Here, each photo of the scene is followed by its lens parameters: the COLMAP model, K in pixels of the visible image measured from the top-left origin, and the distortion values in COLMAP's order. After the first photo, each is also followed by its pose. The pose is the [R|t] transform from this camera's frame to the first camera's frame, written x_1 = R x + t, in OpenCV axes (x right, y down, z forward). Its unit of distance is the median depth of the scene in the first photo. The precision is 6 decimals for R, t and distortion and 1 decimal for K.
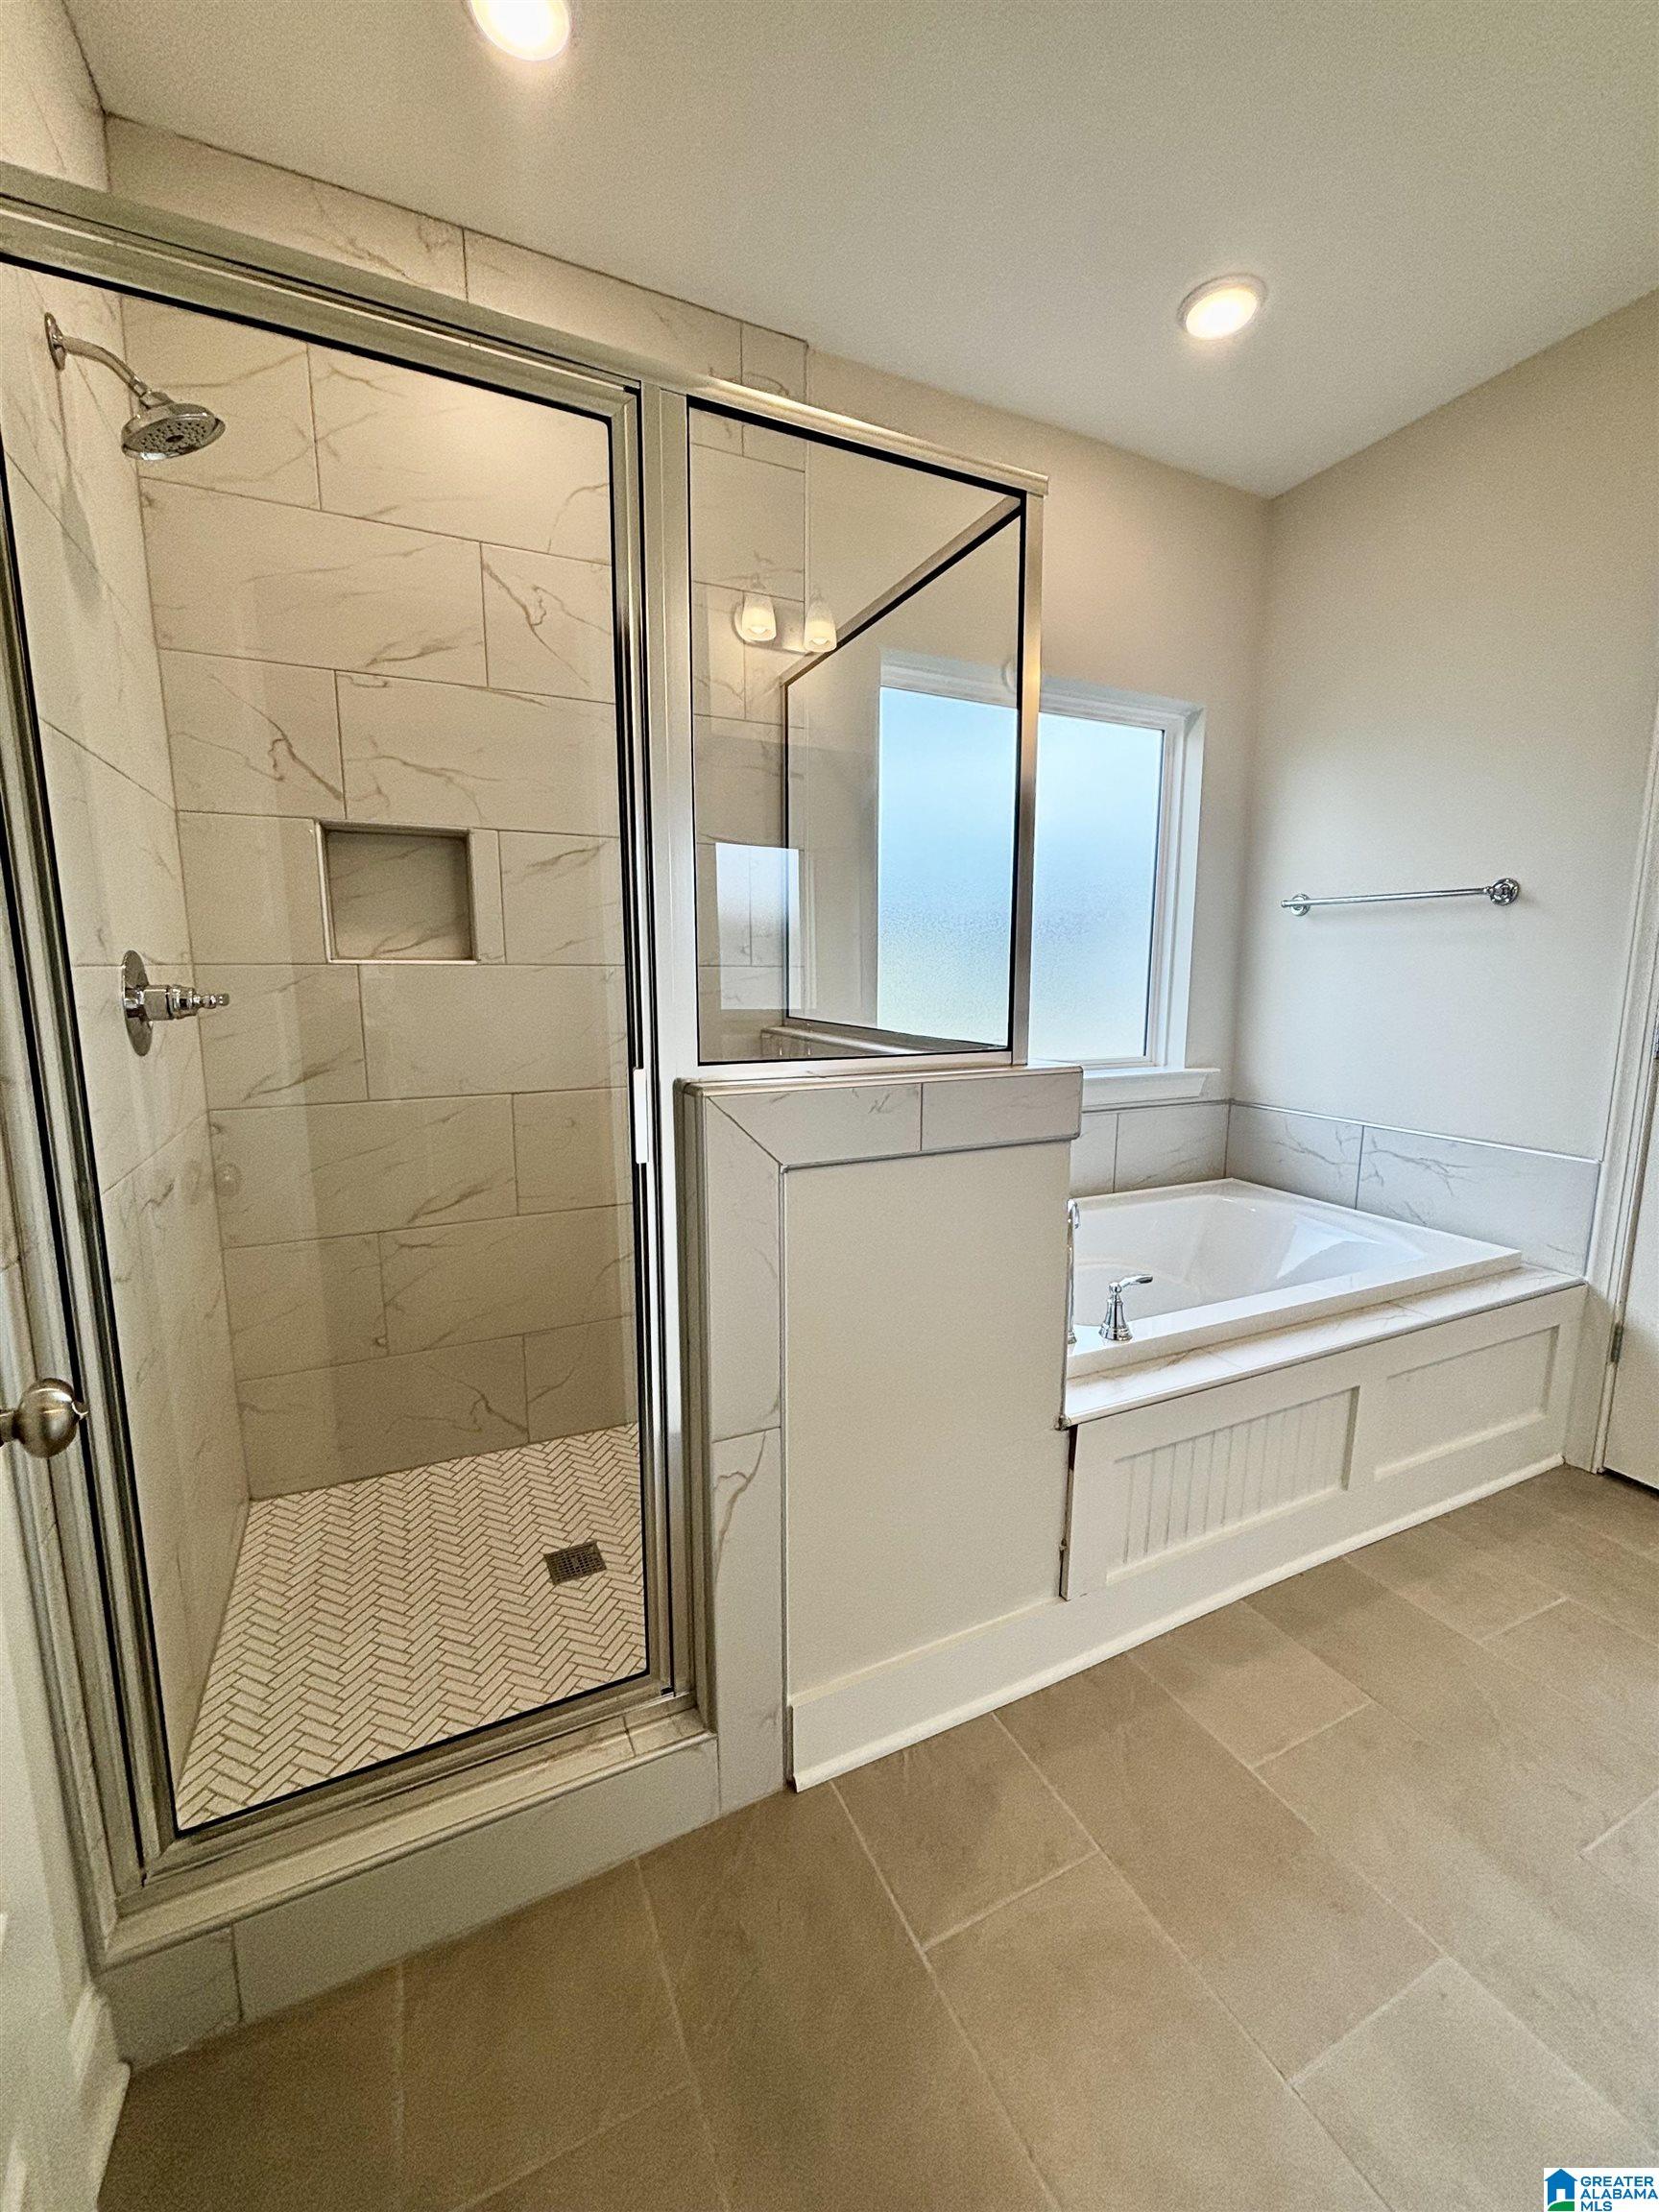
lens RADIAL K [[890.2, 0, 823.7], [0, 890.2, 1102.9], [0, 0, 1]] dist [-0.002687, 0.001678]
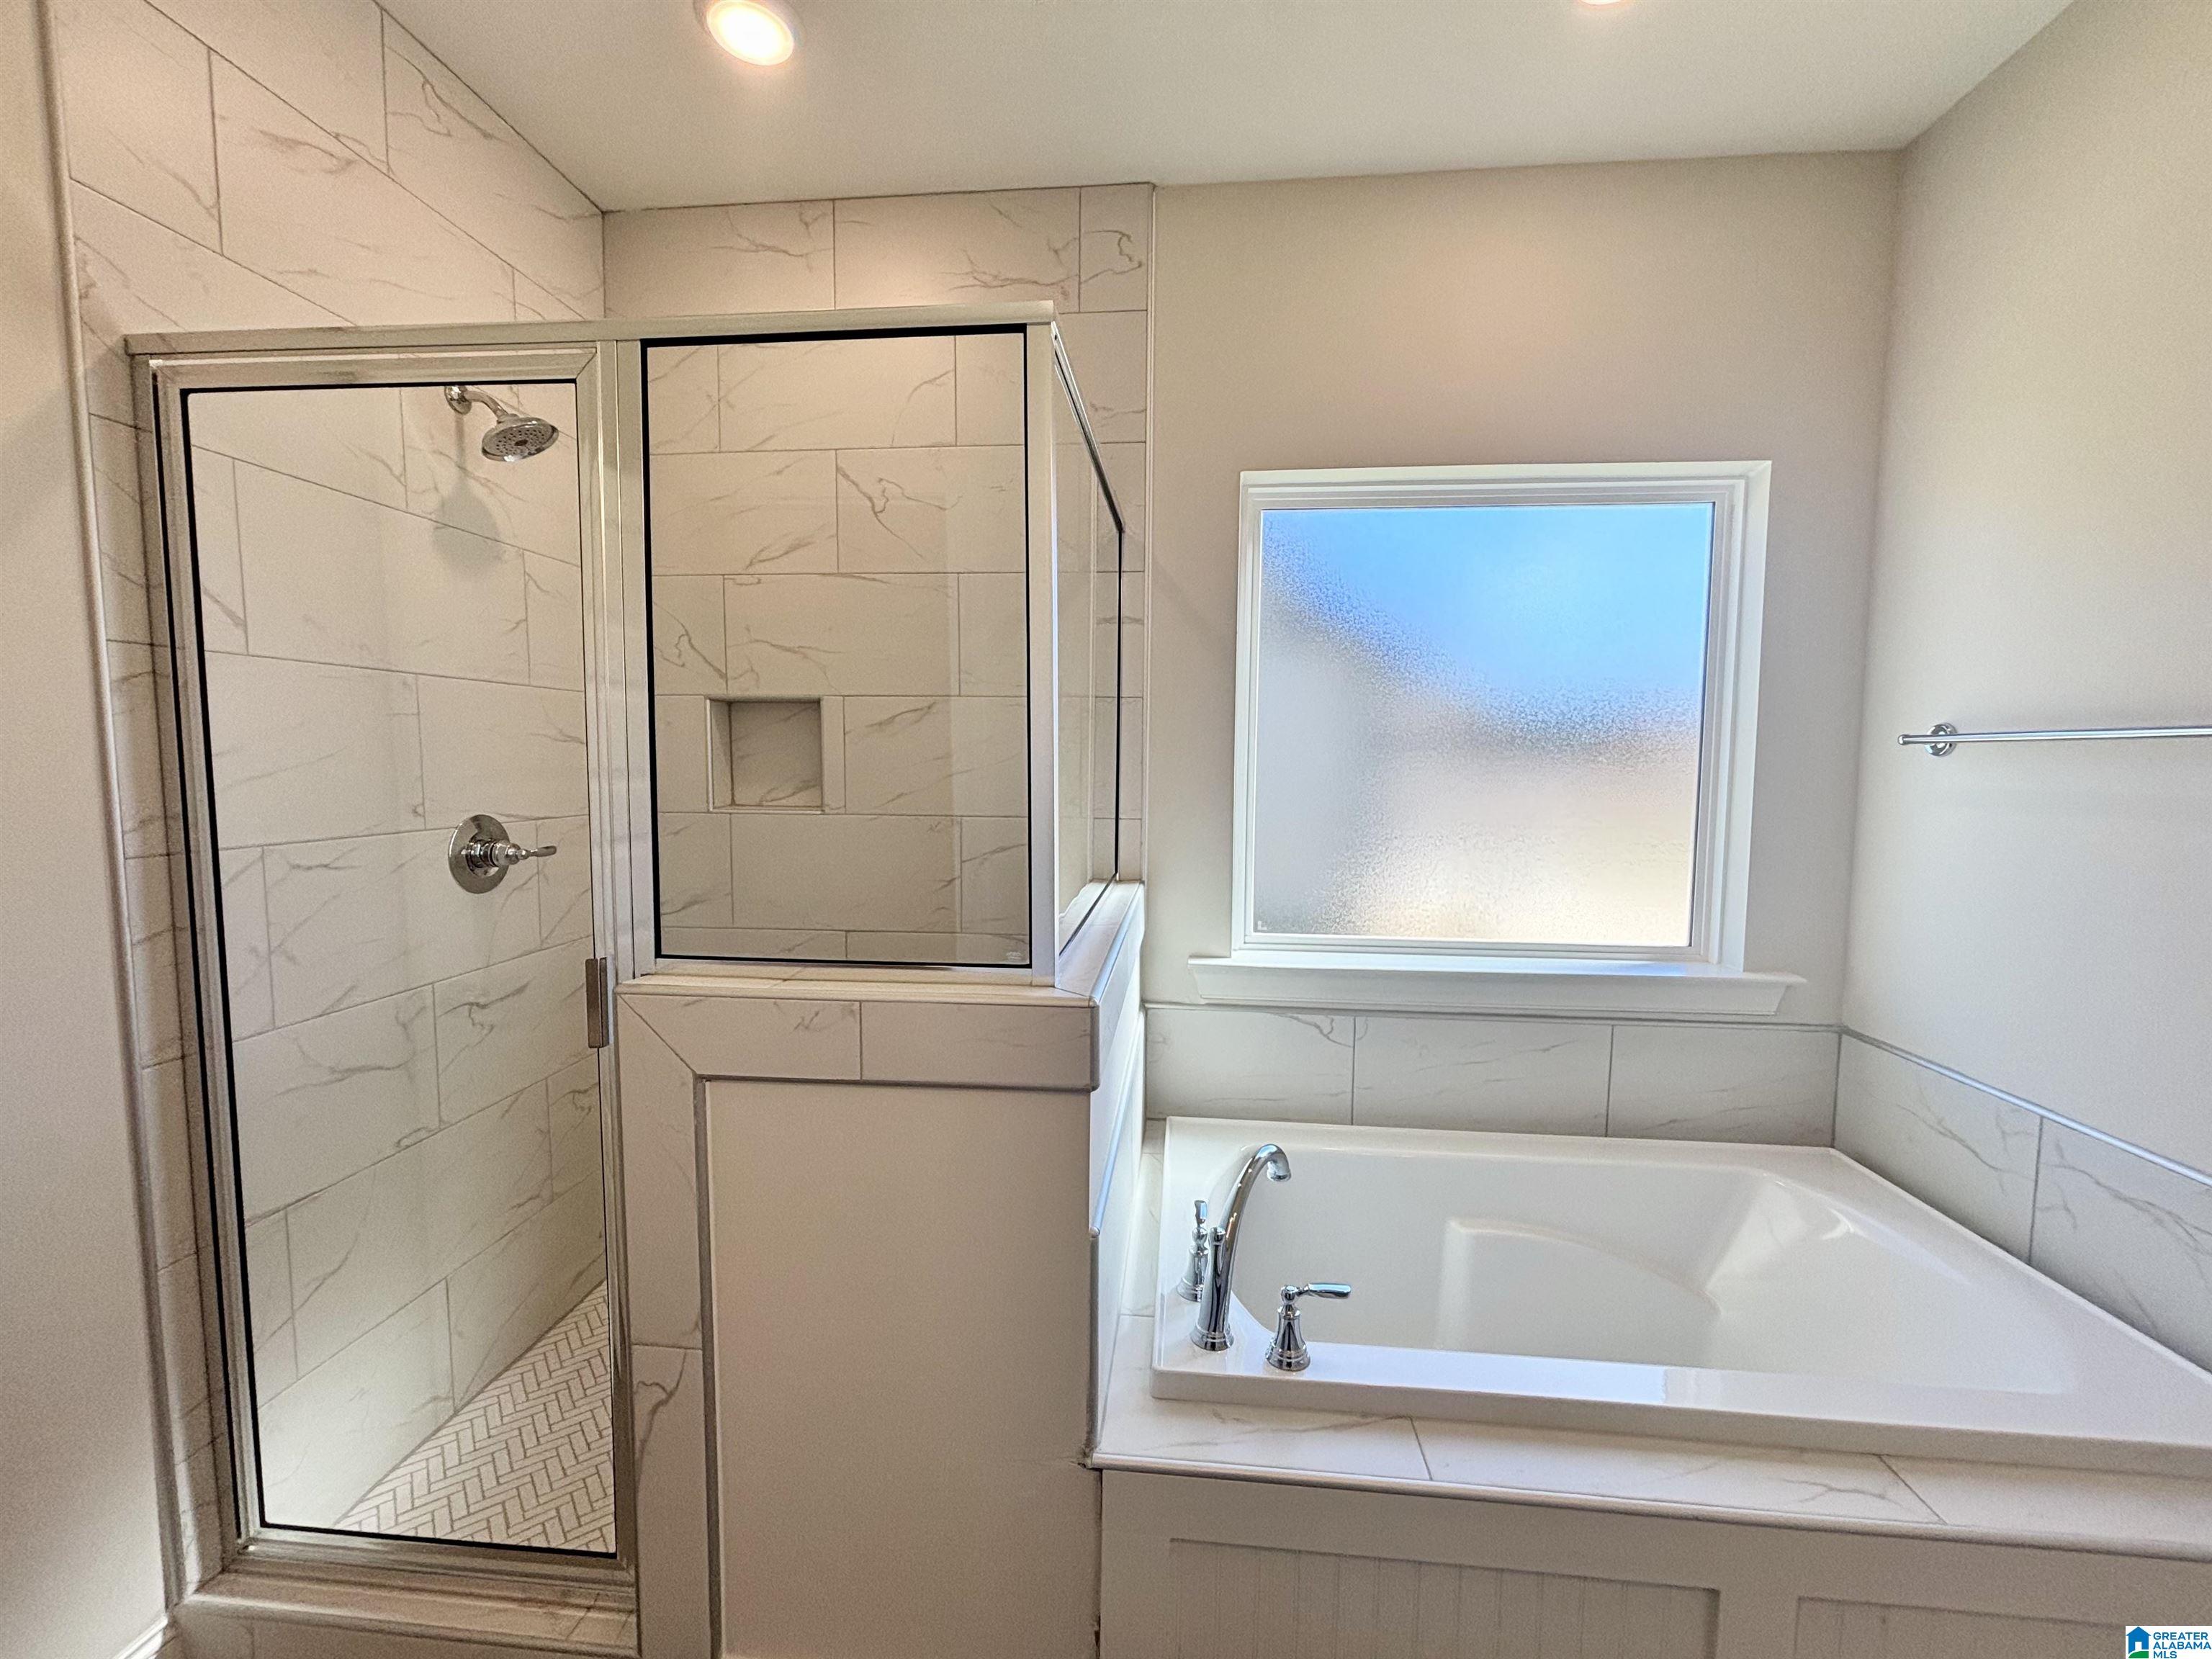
lens RADIAL K [[890.2, 0, 1106.9], [0, 890.2, 826.9], [0, 0, 1]] dist [-0.002687, 0.001678]
pose [[0.859379, 0.041994, -0.509612, 0.512128], [-0.082680, 0.994919, -0.057441, -0.110626], [0.504611, 0.091498, 0.858485, 0.235044]]
